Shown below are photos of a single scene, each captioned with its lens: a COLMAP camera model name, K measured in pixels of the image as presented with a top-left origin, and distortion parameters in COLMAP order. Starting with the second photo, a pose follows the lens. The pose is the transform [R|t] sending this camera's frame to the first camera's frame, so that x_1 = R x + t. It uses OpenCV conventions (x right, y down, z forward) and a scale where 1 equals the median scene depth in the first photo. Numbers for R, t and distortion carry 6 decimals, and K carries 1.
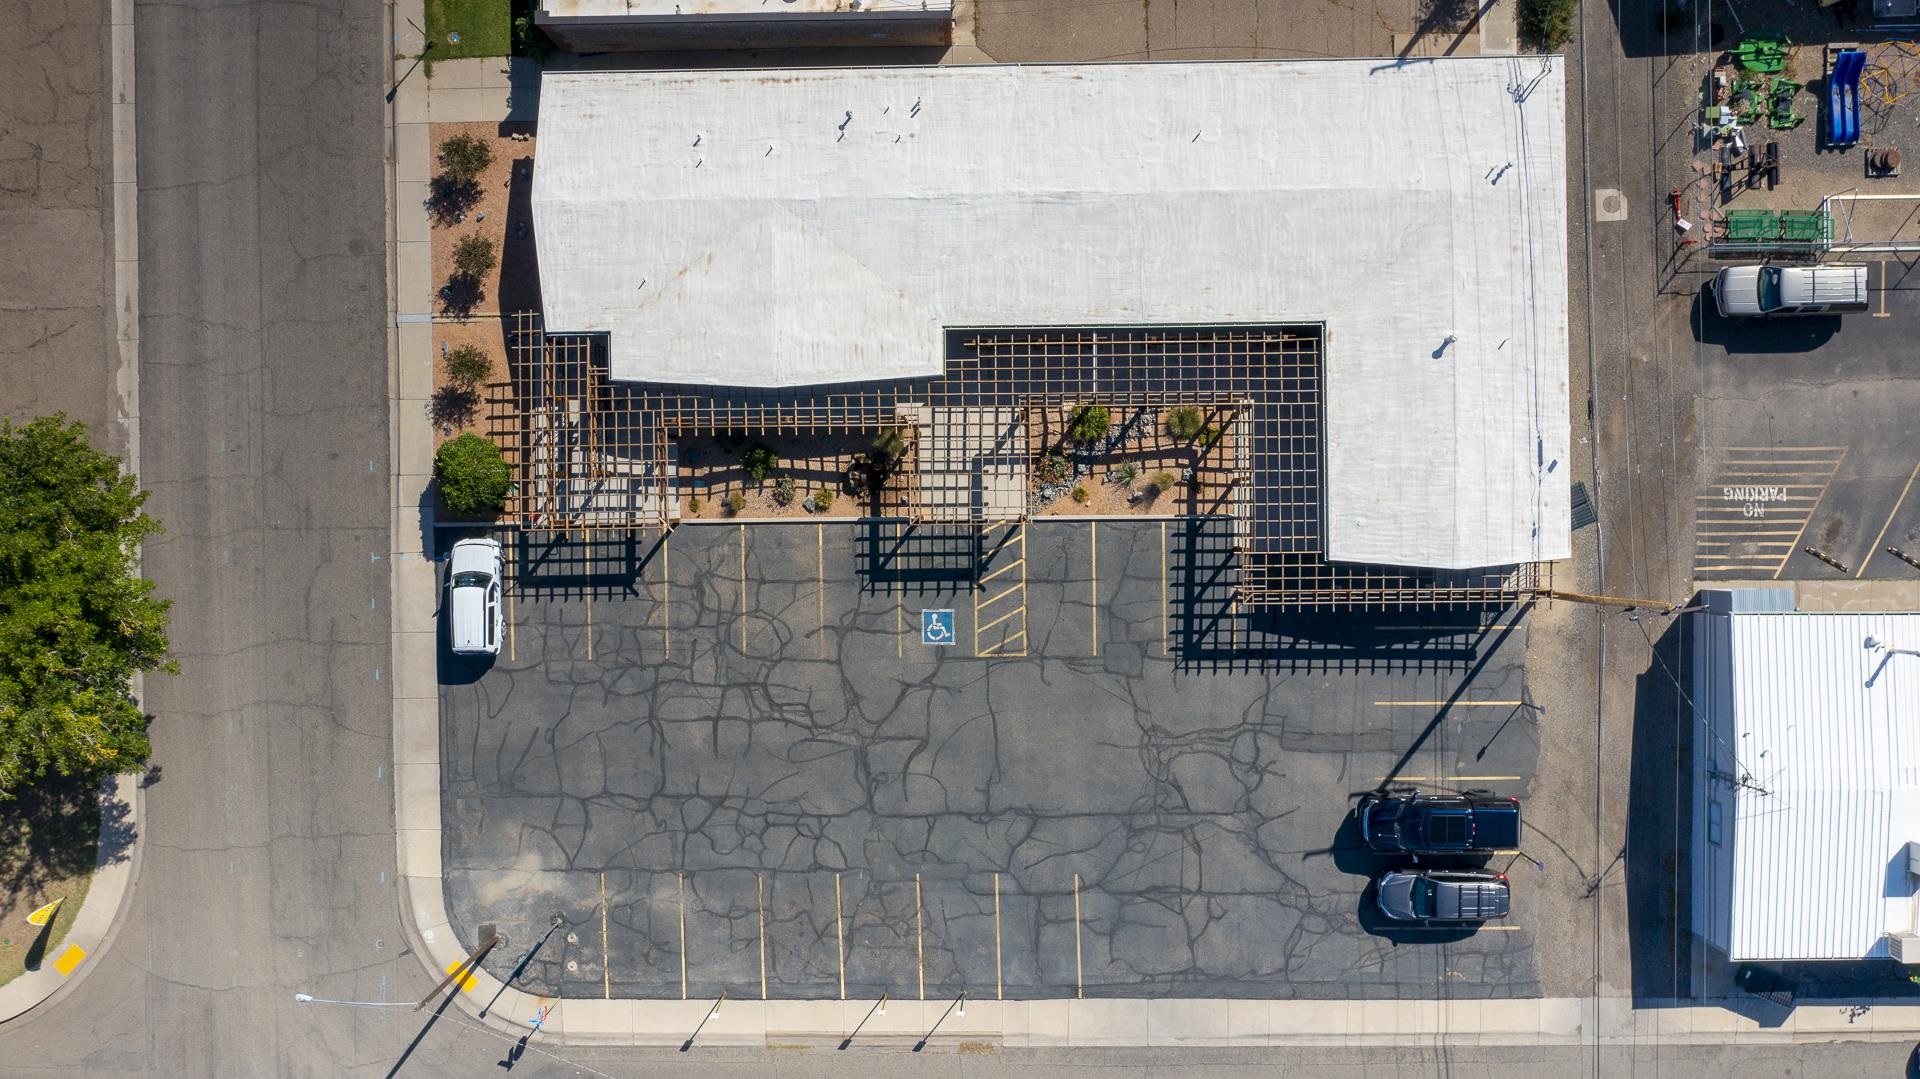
lens RADIAL K [[1527.3, 0, 960.3], [0, 1527.3, 539.5], [0, 0, 1]] dist [-0.018557, 0.004760]
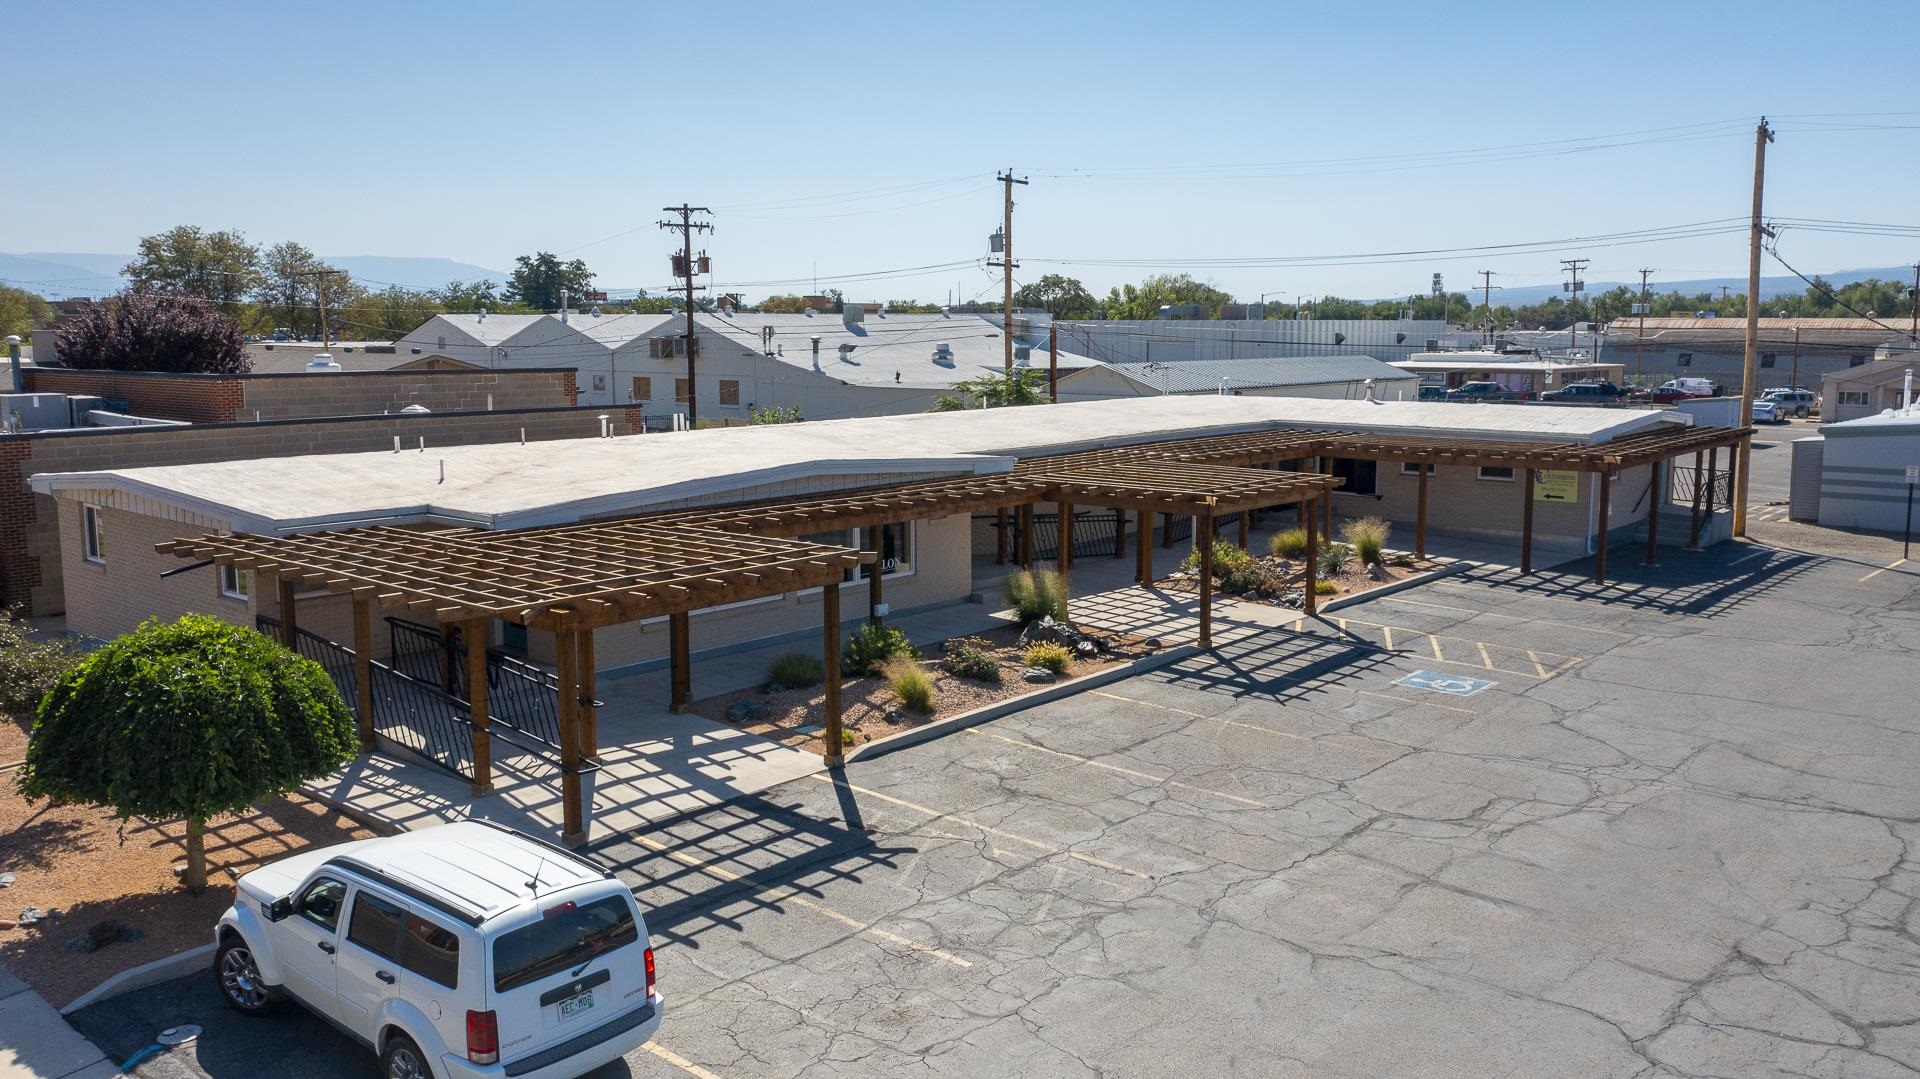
lens RADIAL K [[1527.3, 0, 959.8], [0, 1527.3, 526.0], [0, 0, 1]] dist [-0.018557, 0.004760]
pose [[0.657945, -0.094768, 0.747079, -0.420553], [0.753032, 0.092186, -0.651494, 0.230087], [-0.007129, 0.991222, 0.132017, 0.900646]]
